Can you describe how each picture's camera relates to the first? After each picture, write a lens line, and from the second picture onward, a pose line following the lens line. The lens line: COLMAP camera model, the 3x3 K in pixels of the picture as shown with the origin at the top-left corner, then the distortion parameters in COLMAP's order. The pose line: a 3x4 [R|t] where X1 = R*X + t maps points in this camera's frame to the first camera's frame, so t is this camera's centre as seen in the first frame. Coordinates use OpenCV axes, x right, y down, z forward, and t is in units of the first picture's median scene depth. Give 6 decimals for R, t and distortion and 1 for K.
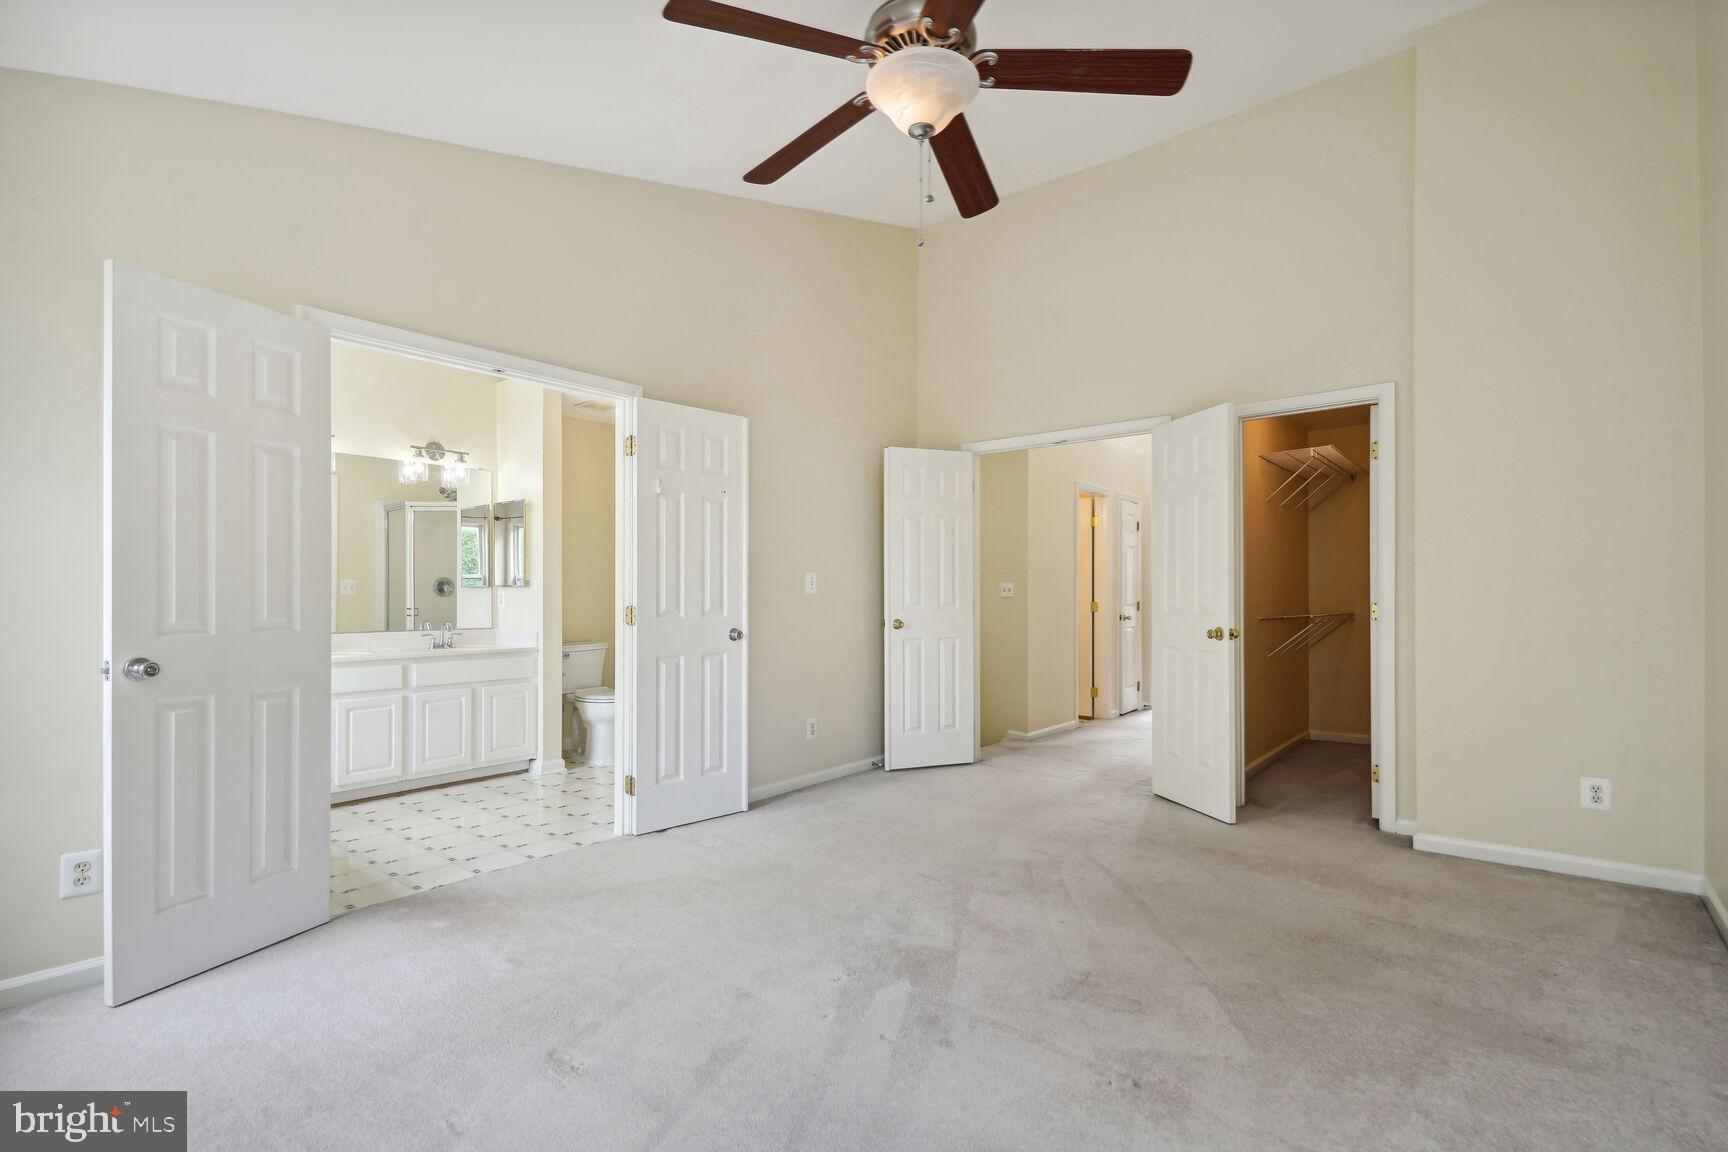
lens RADIAL K [[790.1, 0, 860.0], [0, 790.1, 589.9], [0, 0, 1]] dist [0.023580, -0.008472]
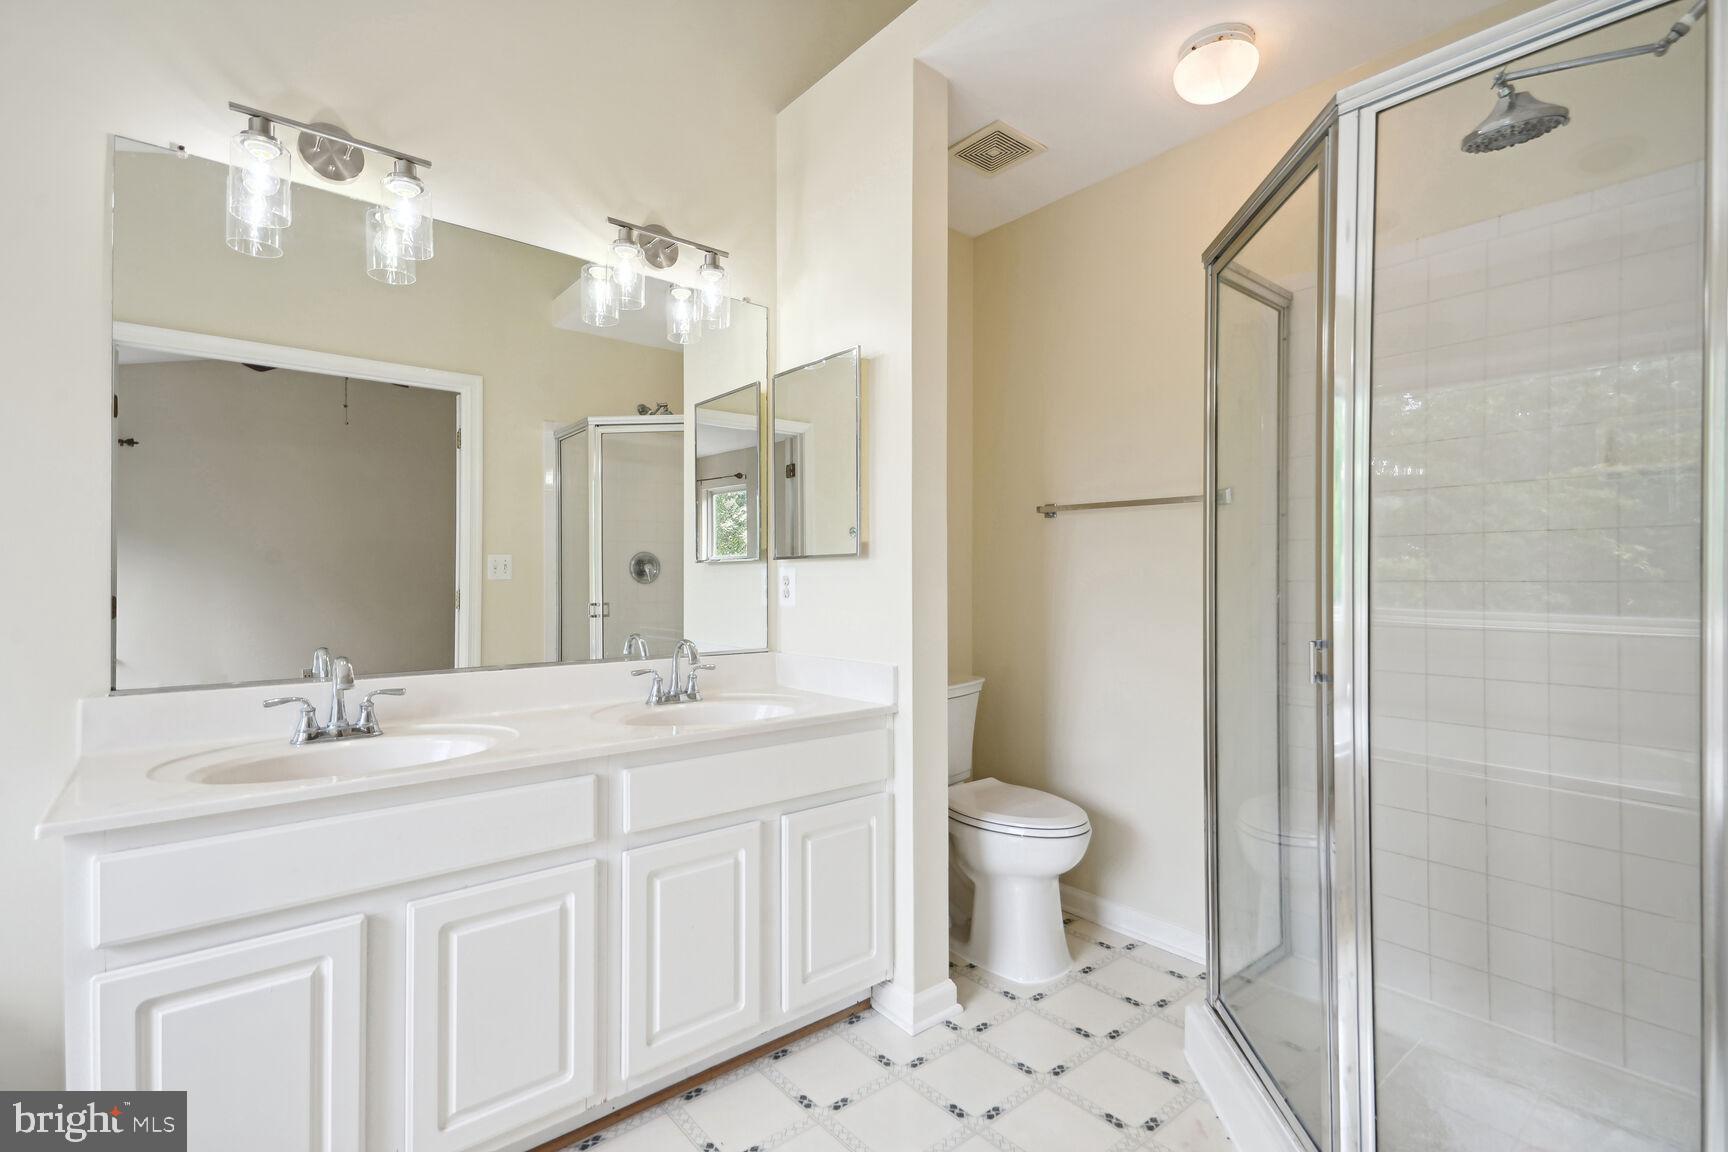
lens RADIAL K [[790.1, 0, 868.6], [0, 790.1, 575.9], [0, 0, 1]] dist [0.023580, -0.008472]
pose [[0.986047, -0.002837, -0.166443, -0.352420], [0.002408, 0.999993, -0.002781, 0.006853], [0.166450, 0.002341, 0.986047, 0.597793]]
